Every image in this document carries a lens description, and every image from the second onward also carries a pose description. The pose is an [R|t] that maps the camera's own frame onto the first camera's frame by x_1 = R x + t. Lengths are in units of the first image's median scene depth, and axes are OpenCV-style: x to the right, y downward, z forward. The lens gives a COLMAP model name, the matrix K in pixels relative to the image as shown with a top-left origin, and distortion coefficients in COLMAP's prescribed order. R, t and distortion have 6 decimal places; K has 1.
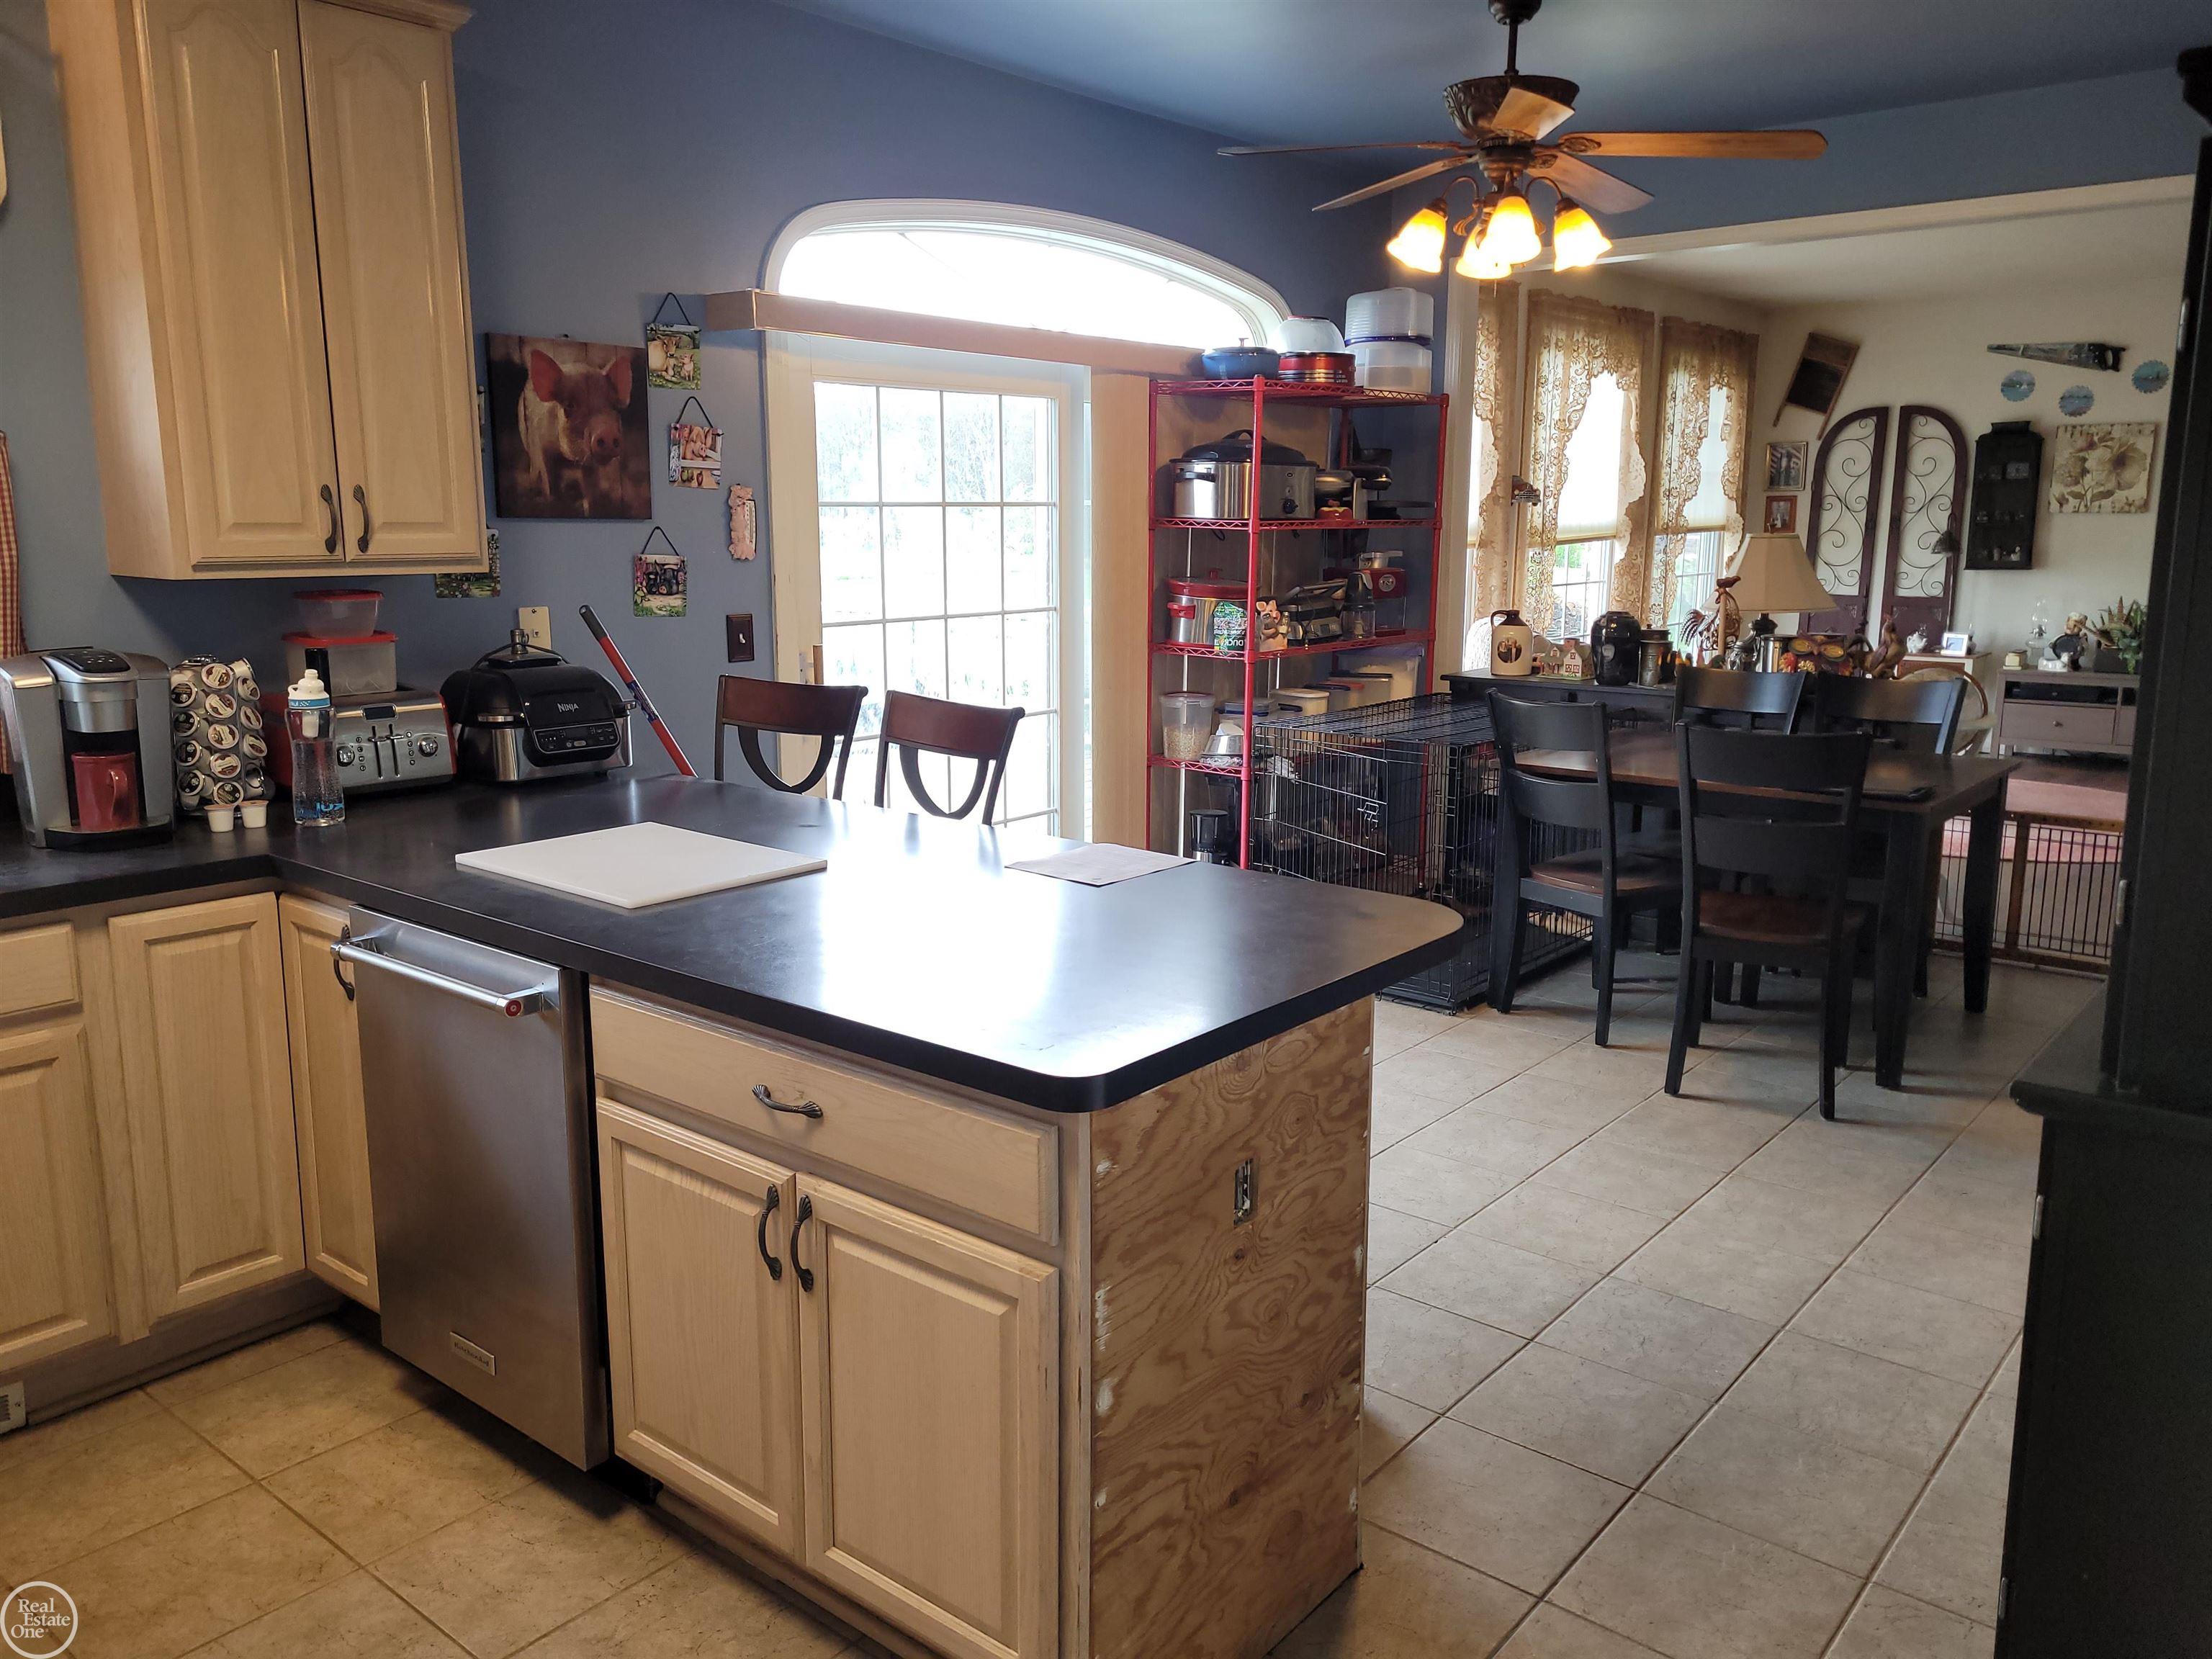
lens RADIAL K [[1661.2, 0, 1104.5], [0, 1661.2, 826.8], [0, 0, 1]] dist [0.042262, -0.014147]
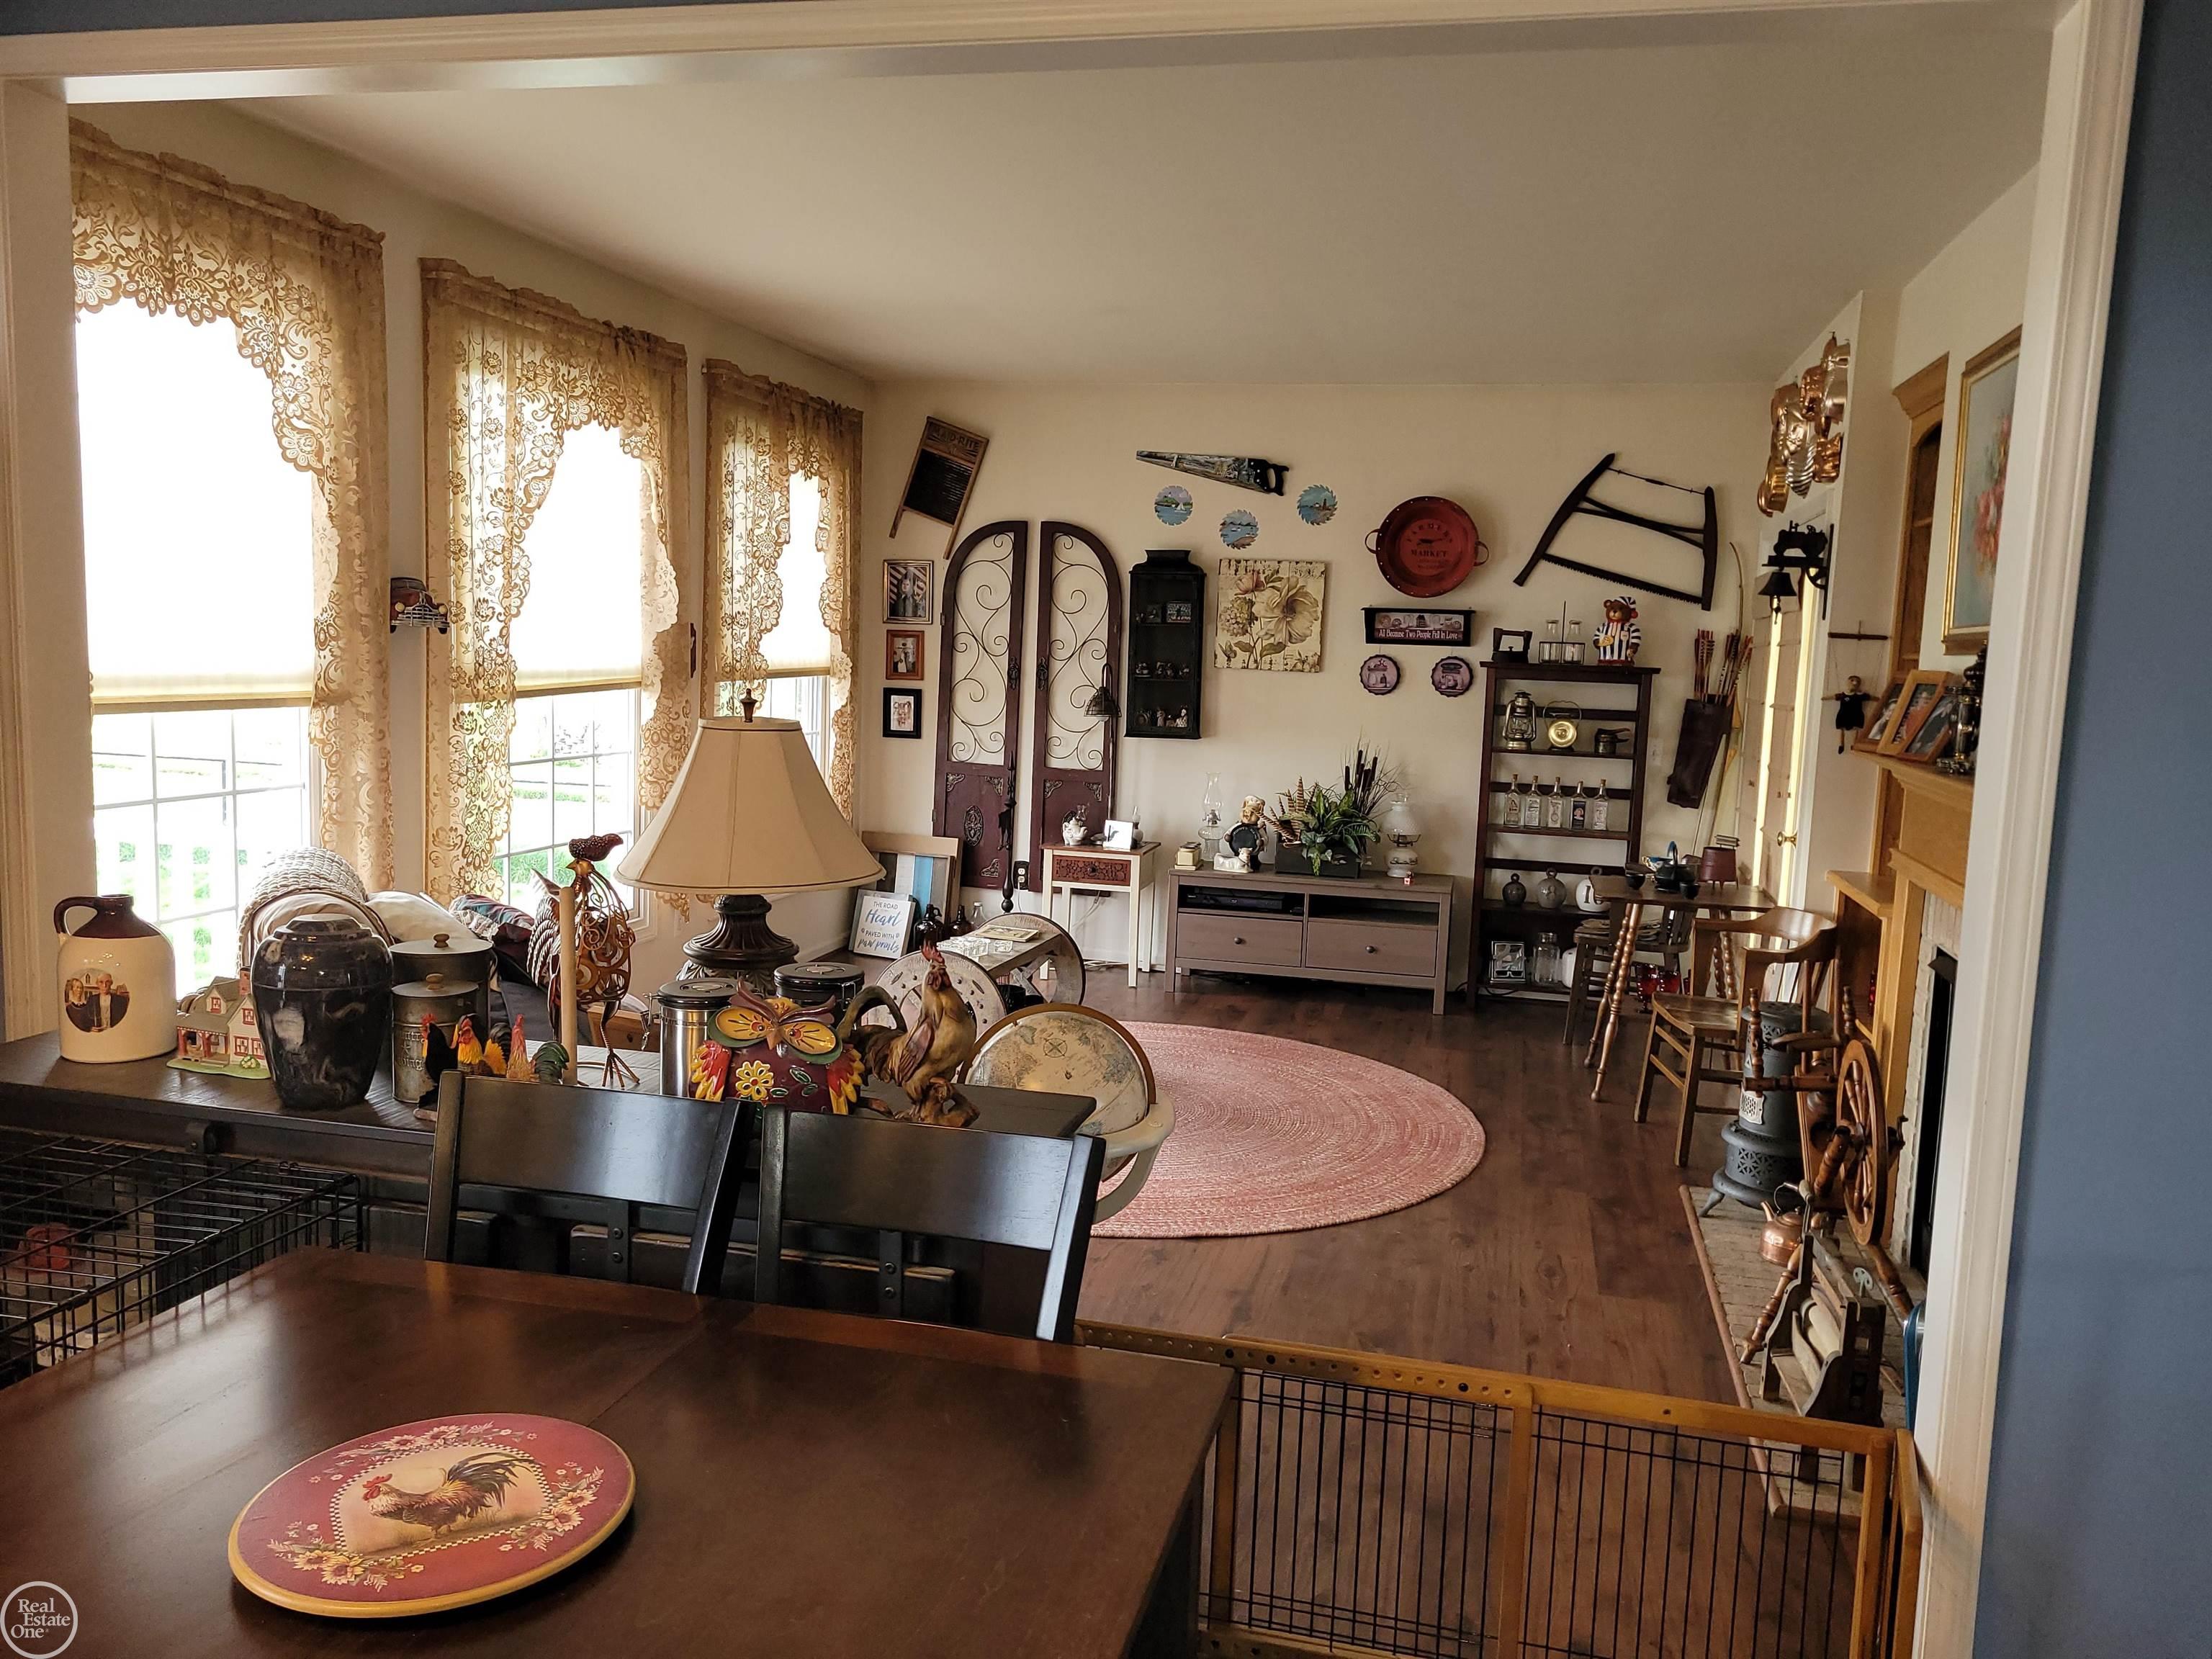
lens RADIAL K [[1661.2, 0, 1109.3], [0, 1661.2, 831.9], [0, 0, 1]] dist [0.042262, -0.014147]
pose [[0.900033, -0.014932, 0.435566, 0.177960], [0.042482, 0.997659, -0.053582, -0.070908], [-0.433746, 0.066730, 0.898561, 0.330664]]
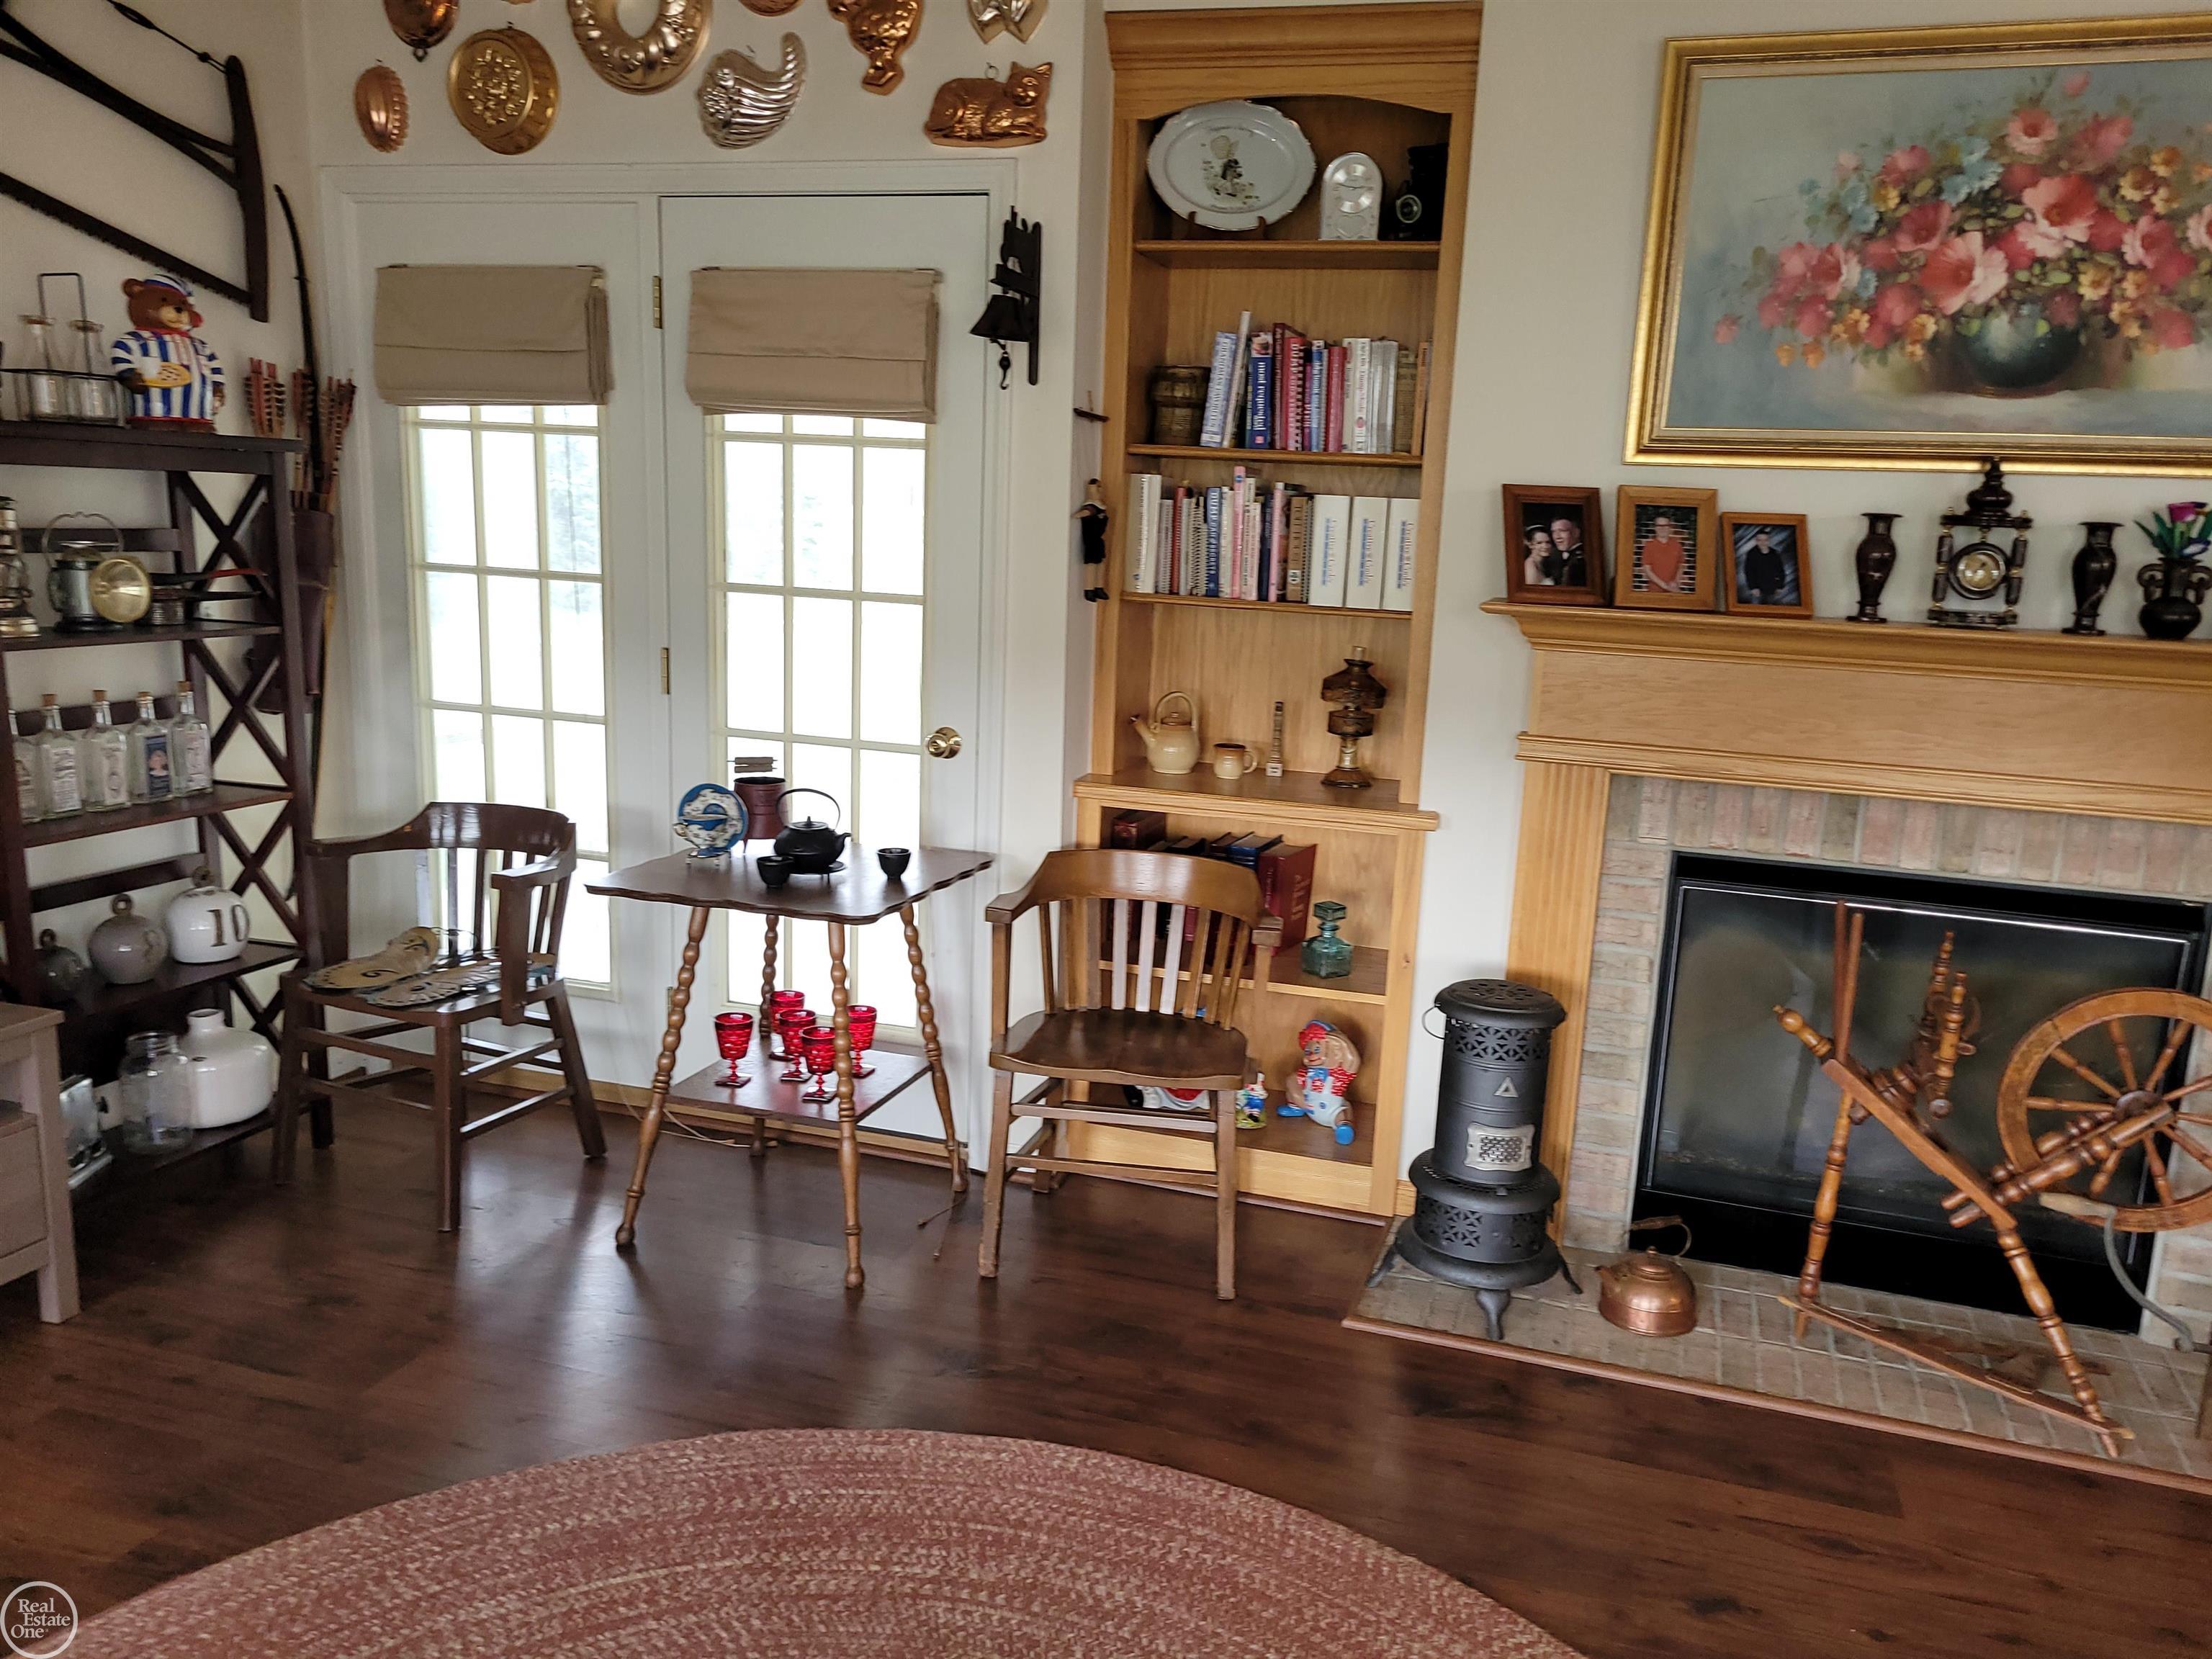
lens RADIAL K [[1661.2, 0, 1107.8], [0, 1661.2, 829.7], [0, 0, 1]] dist [0.042262, -0.014147]
pose [[-0.394213, -0.198558, 0.897313, 0.297728], [0.125311, 0.955649, 0.266519, -0.159117], [-0.910436, 0.217508, -0.351848, 0.827130]]
